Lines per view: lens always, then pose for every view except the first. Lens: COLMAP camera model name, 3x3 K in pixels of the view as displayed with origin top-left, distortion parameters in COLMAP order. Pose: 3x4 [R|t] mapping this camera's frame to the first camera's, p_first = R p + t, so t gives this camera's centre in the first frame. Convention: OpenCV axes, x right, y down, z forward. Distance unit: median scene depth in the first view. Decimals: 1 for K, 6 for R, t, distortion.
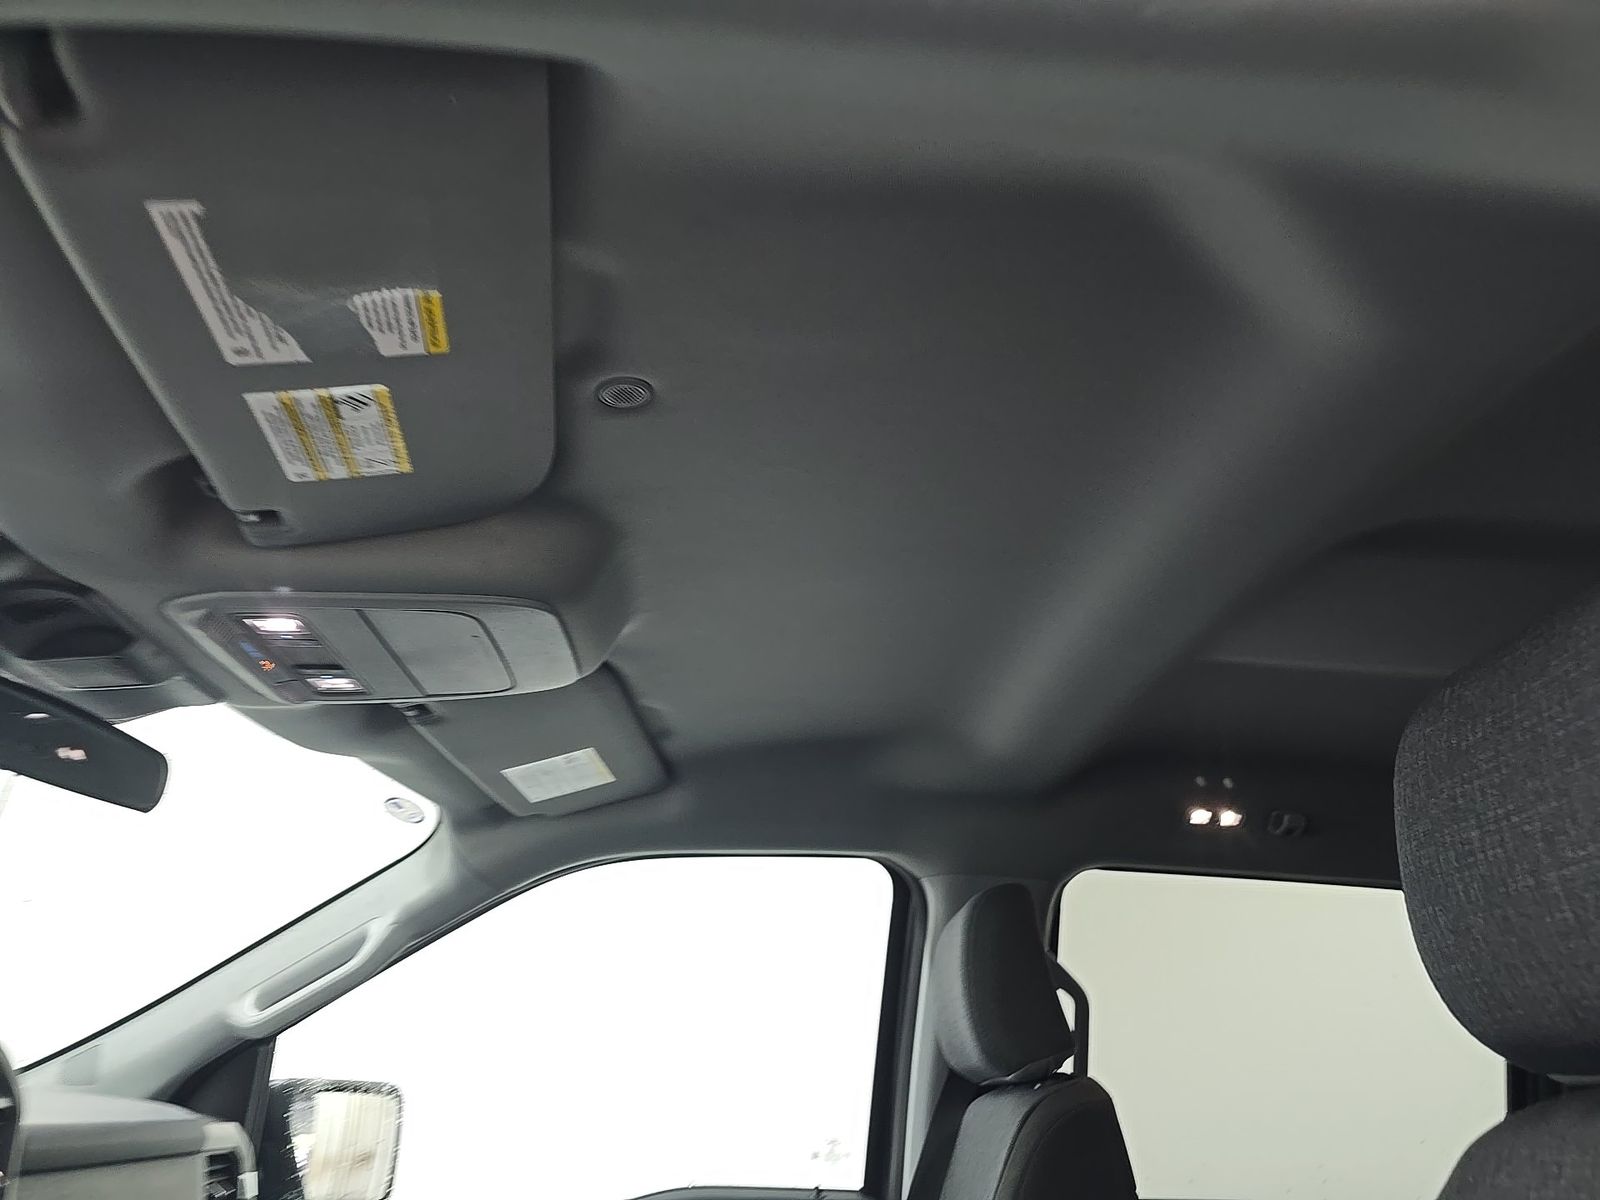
lens RADIAL K [[1077.5, 0, 821.3], [0, 1077.5, 595.9], [0, 0, 1]] dist [0.002846, -0.000442]
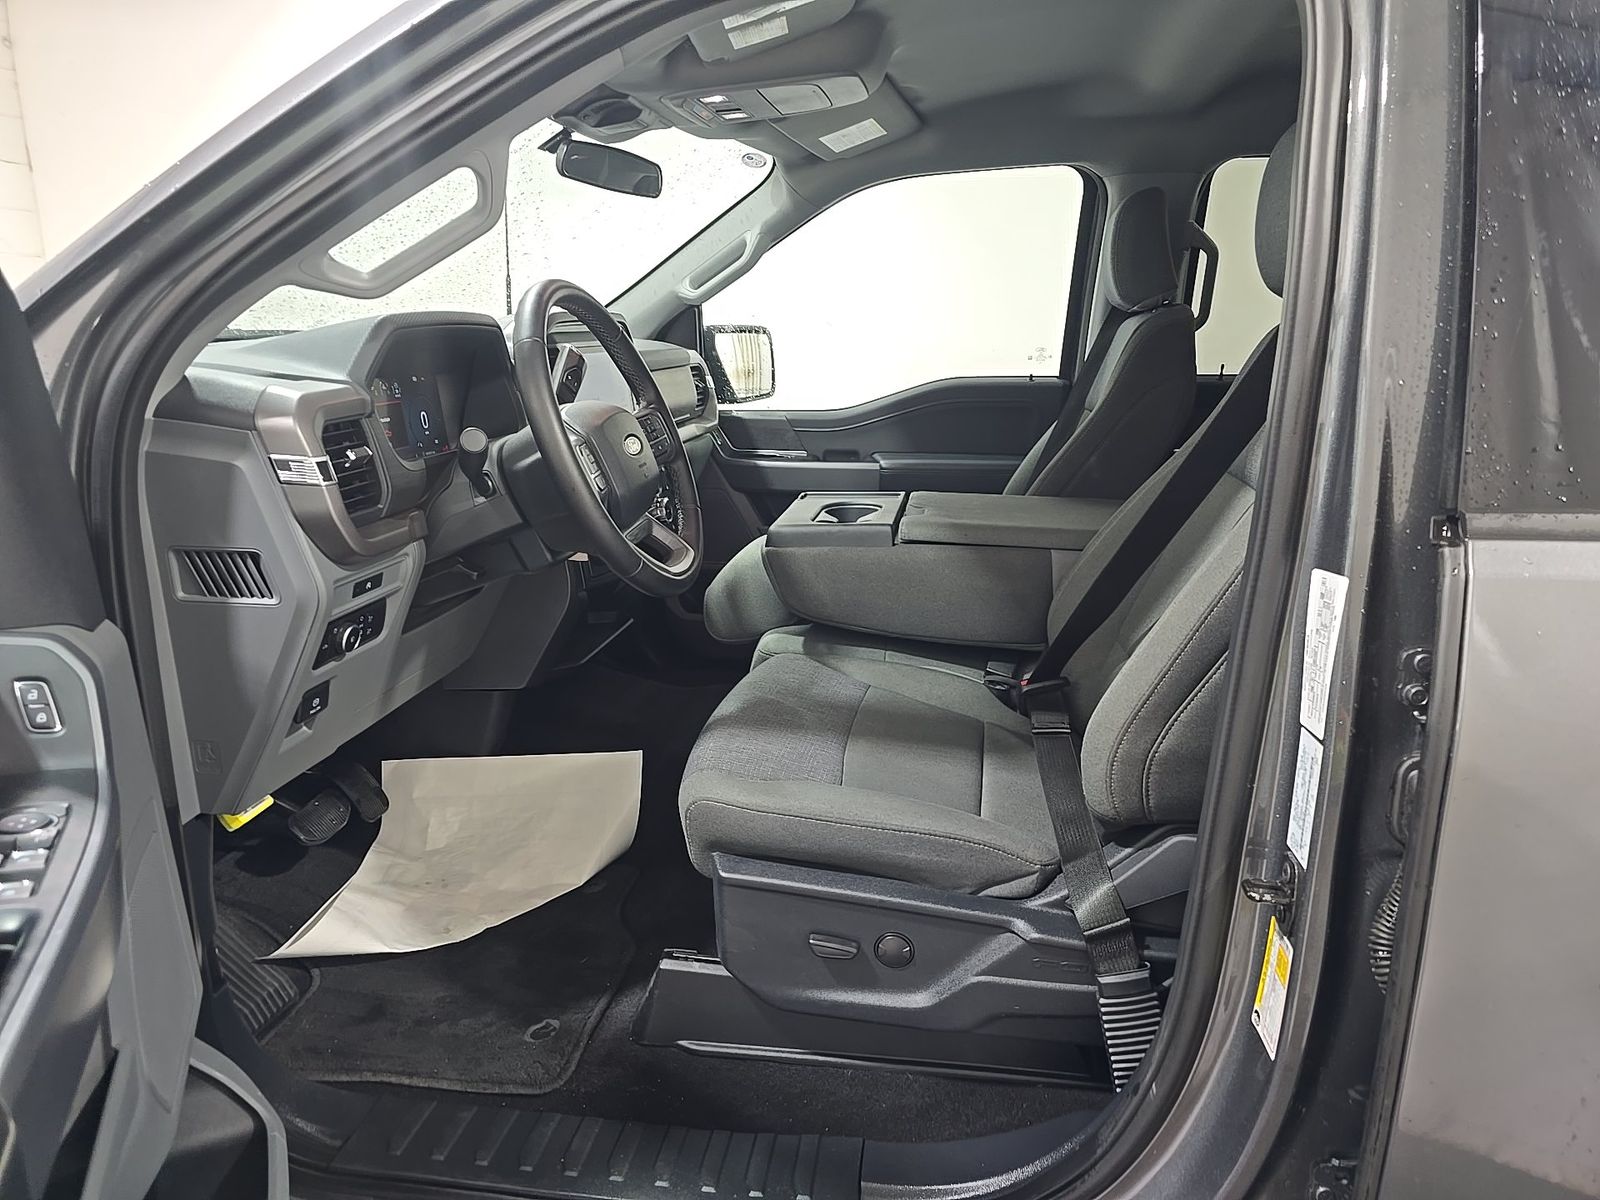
lens RADIAL K [[1077.5, 0, 821.3], [0, 1077.5, 595.9], [0, 0, 1]] dist [0.002846, -0.000442]
pose [[0.973041, 0.016241, -0.230058, 0.073827], [0.131053, 0.781885, 0.609492, -0.246634], [0.189777, -0.623211, 0.758678, -0.550747]]
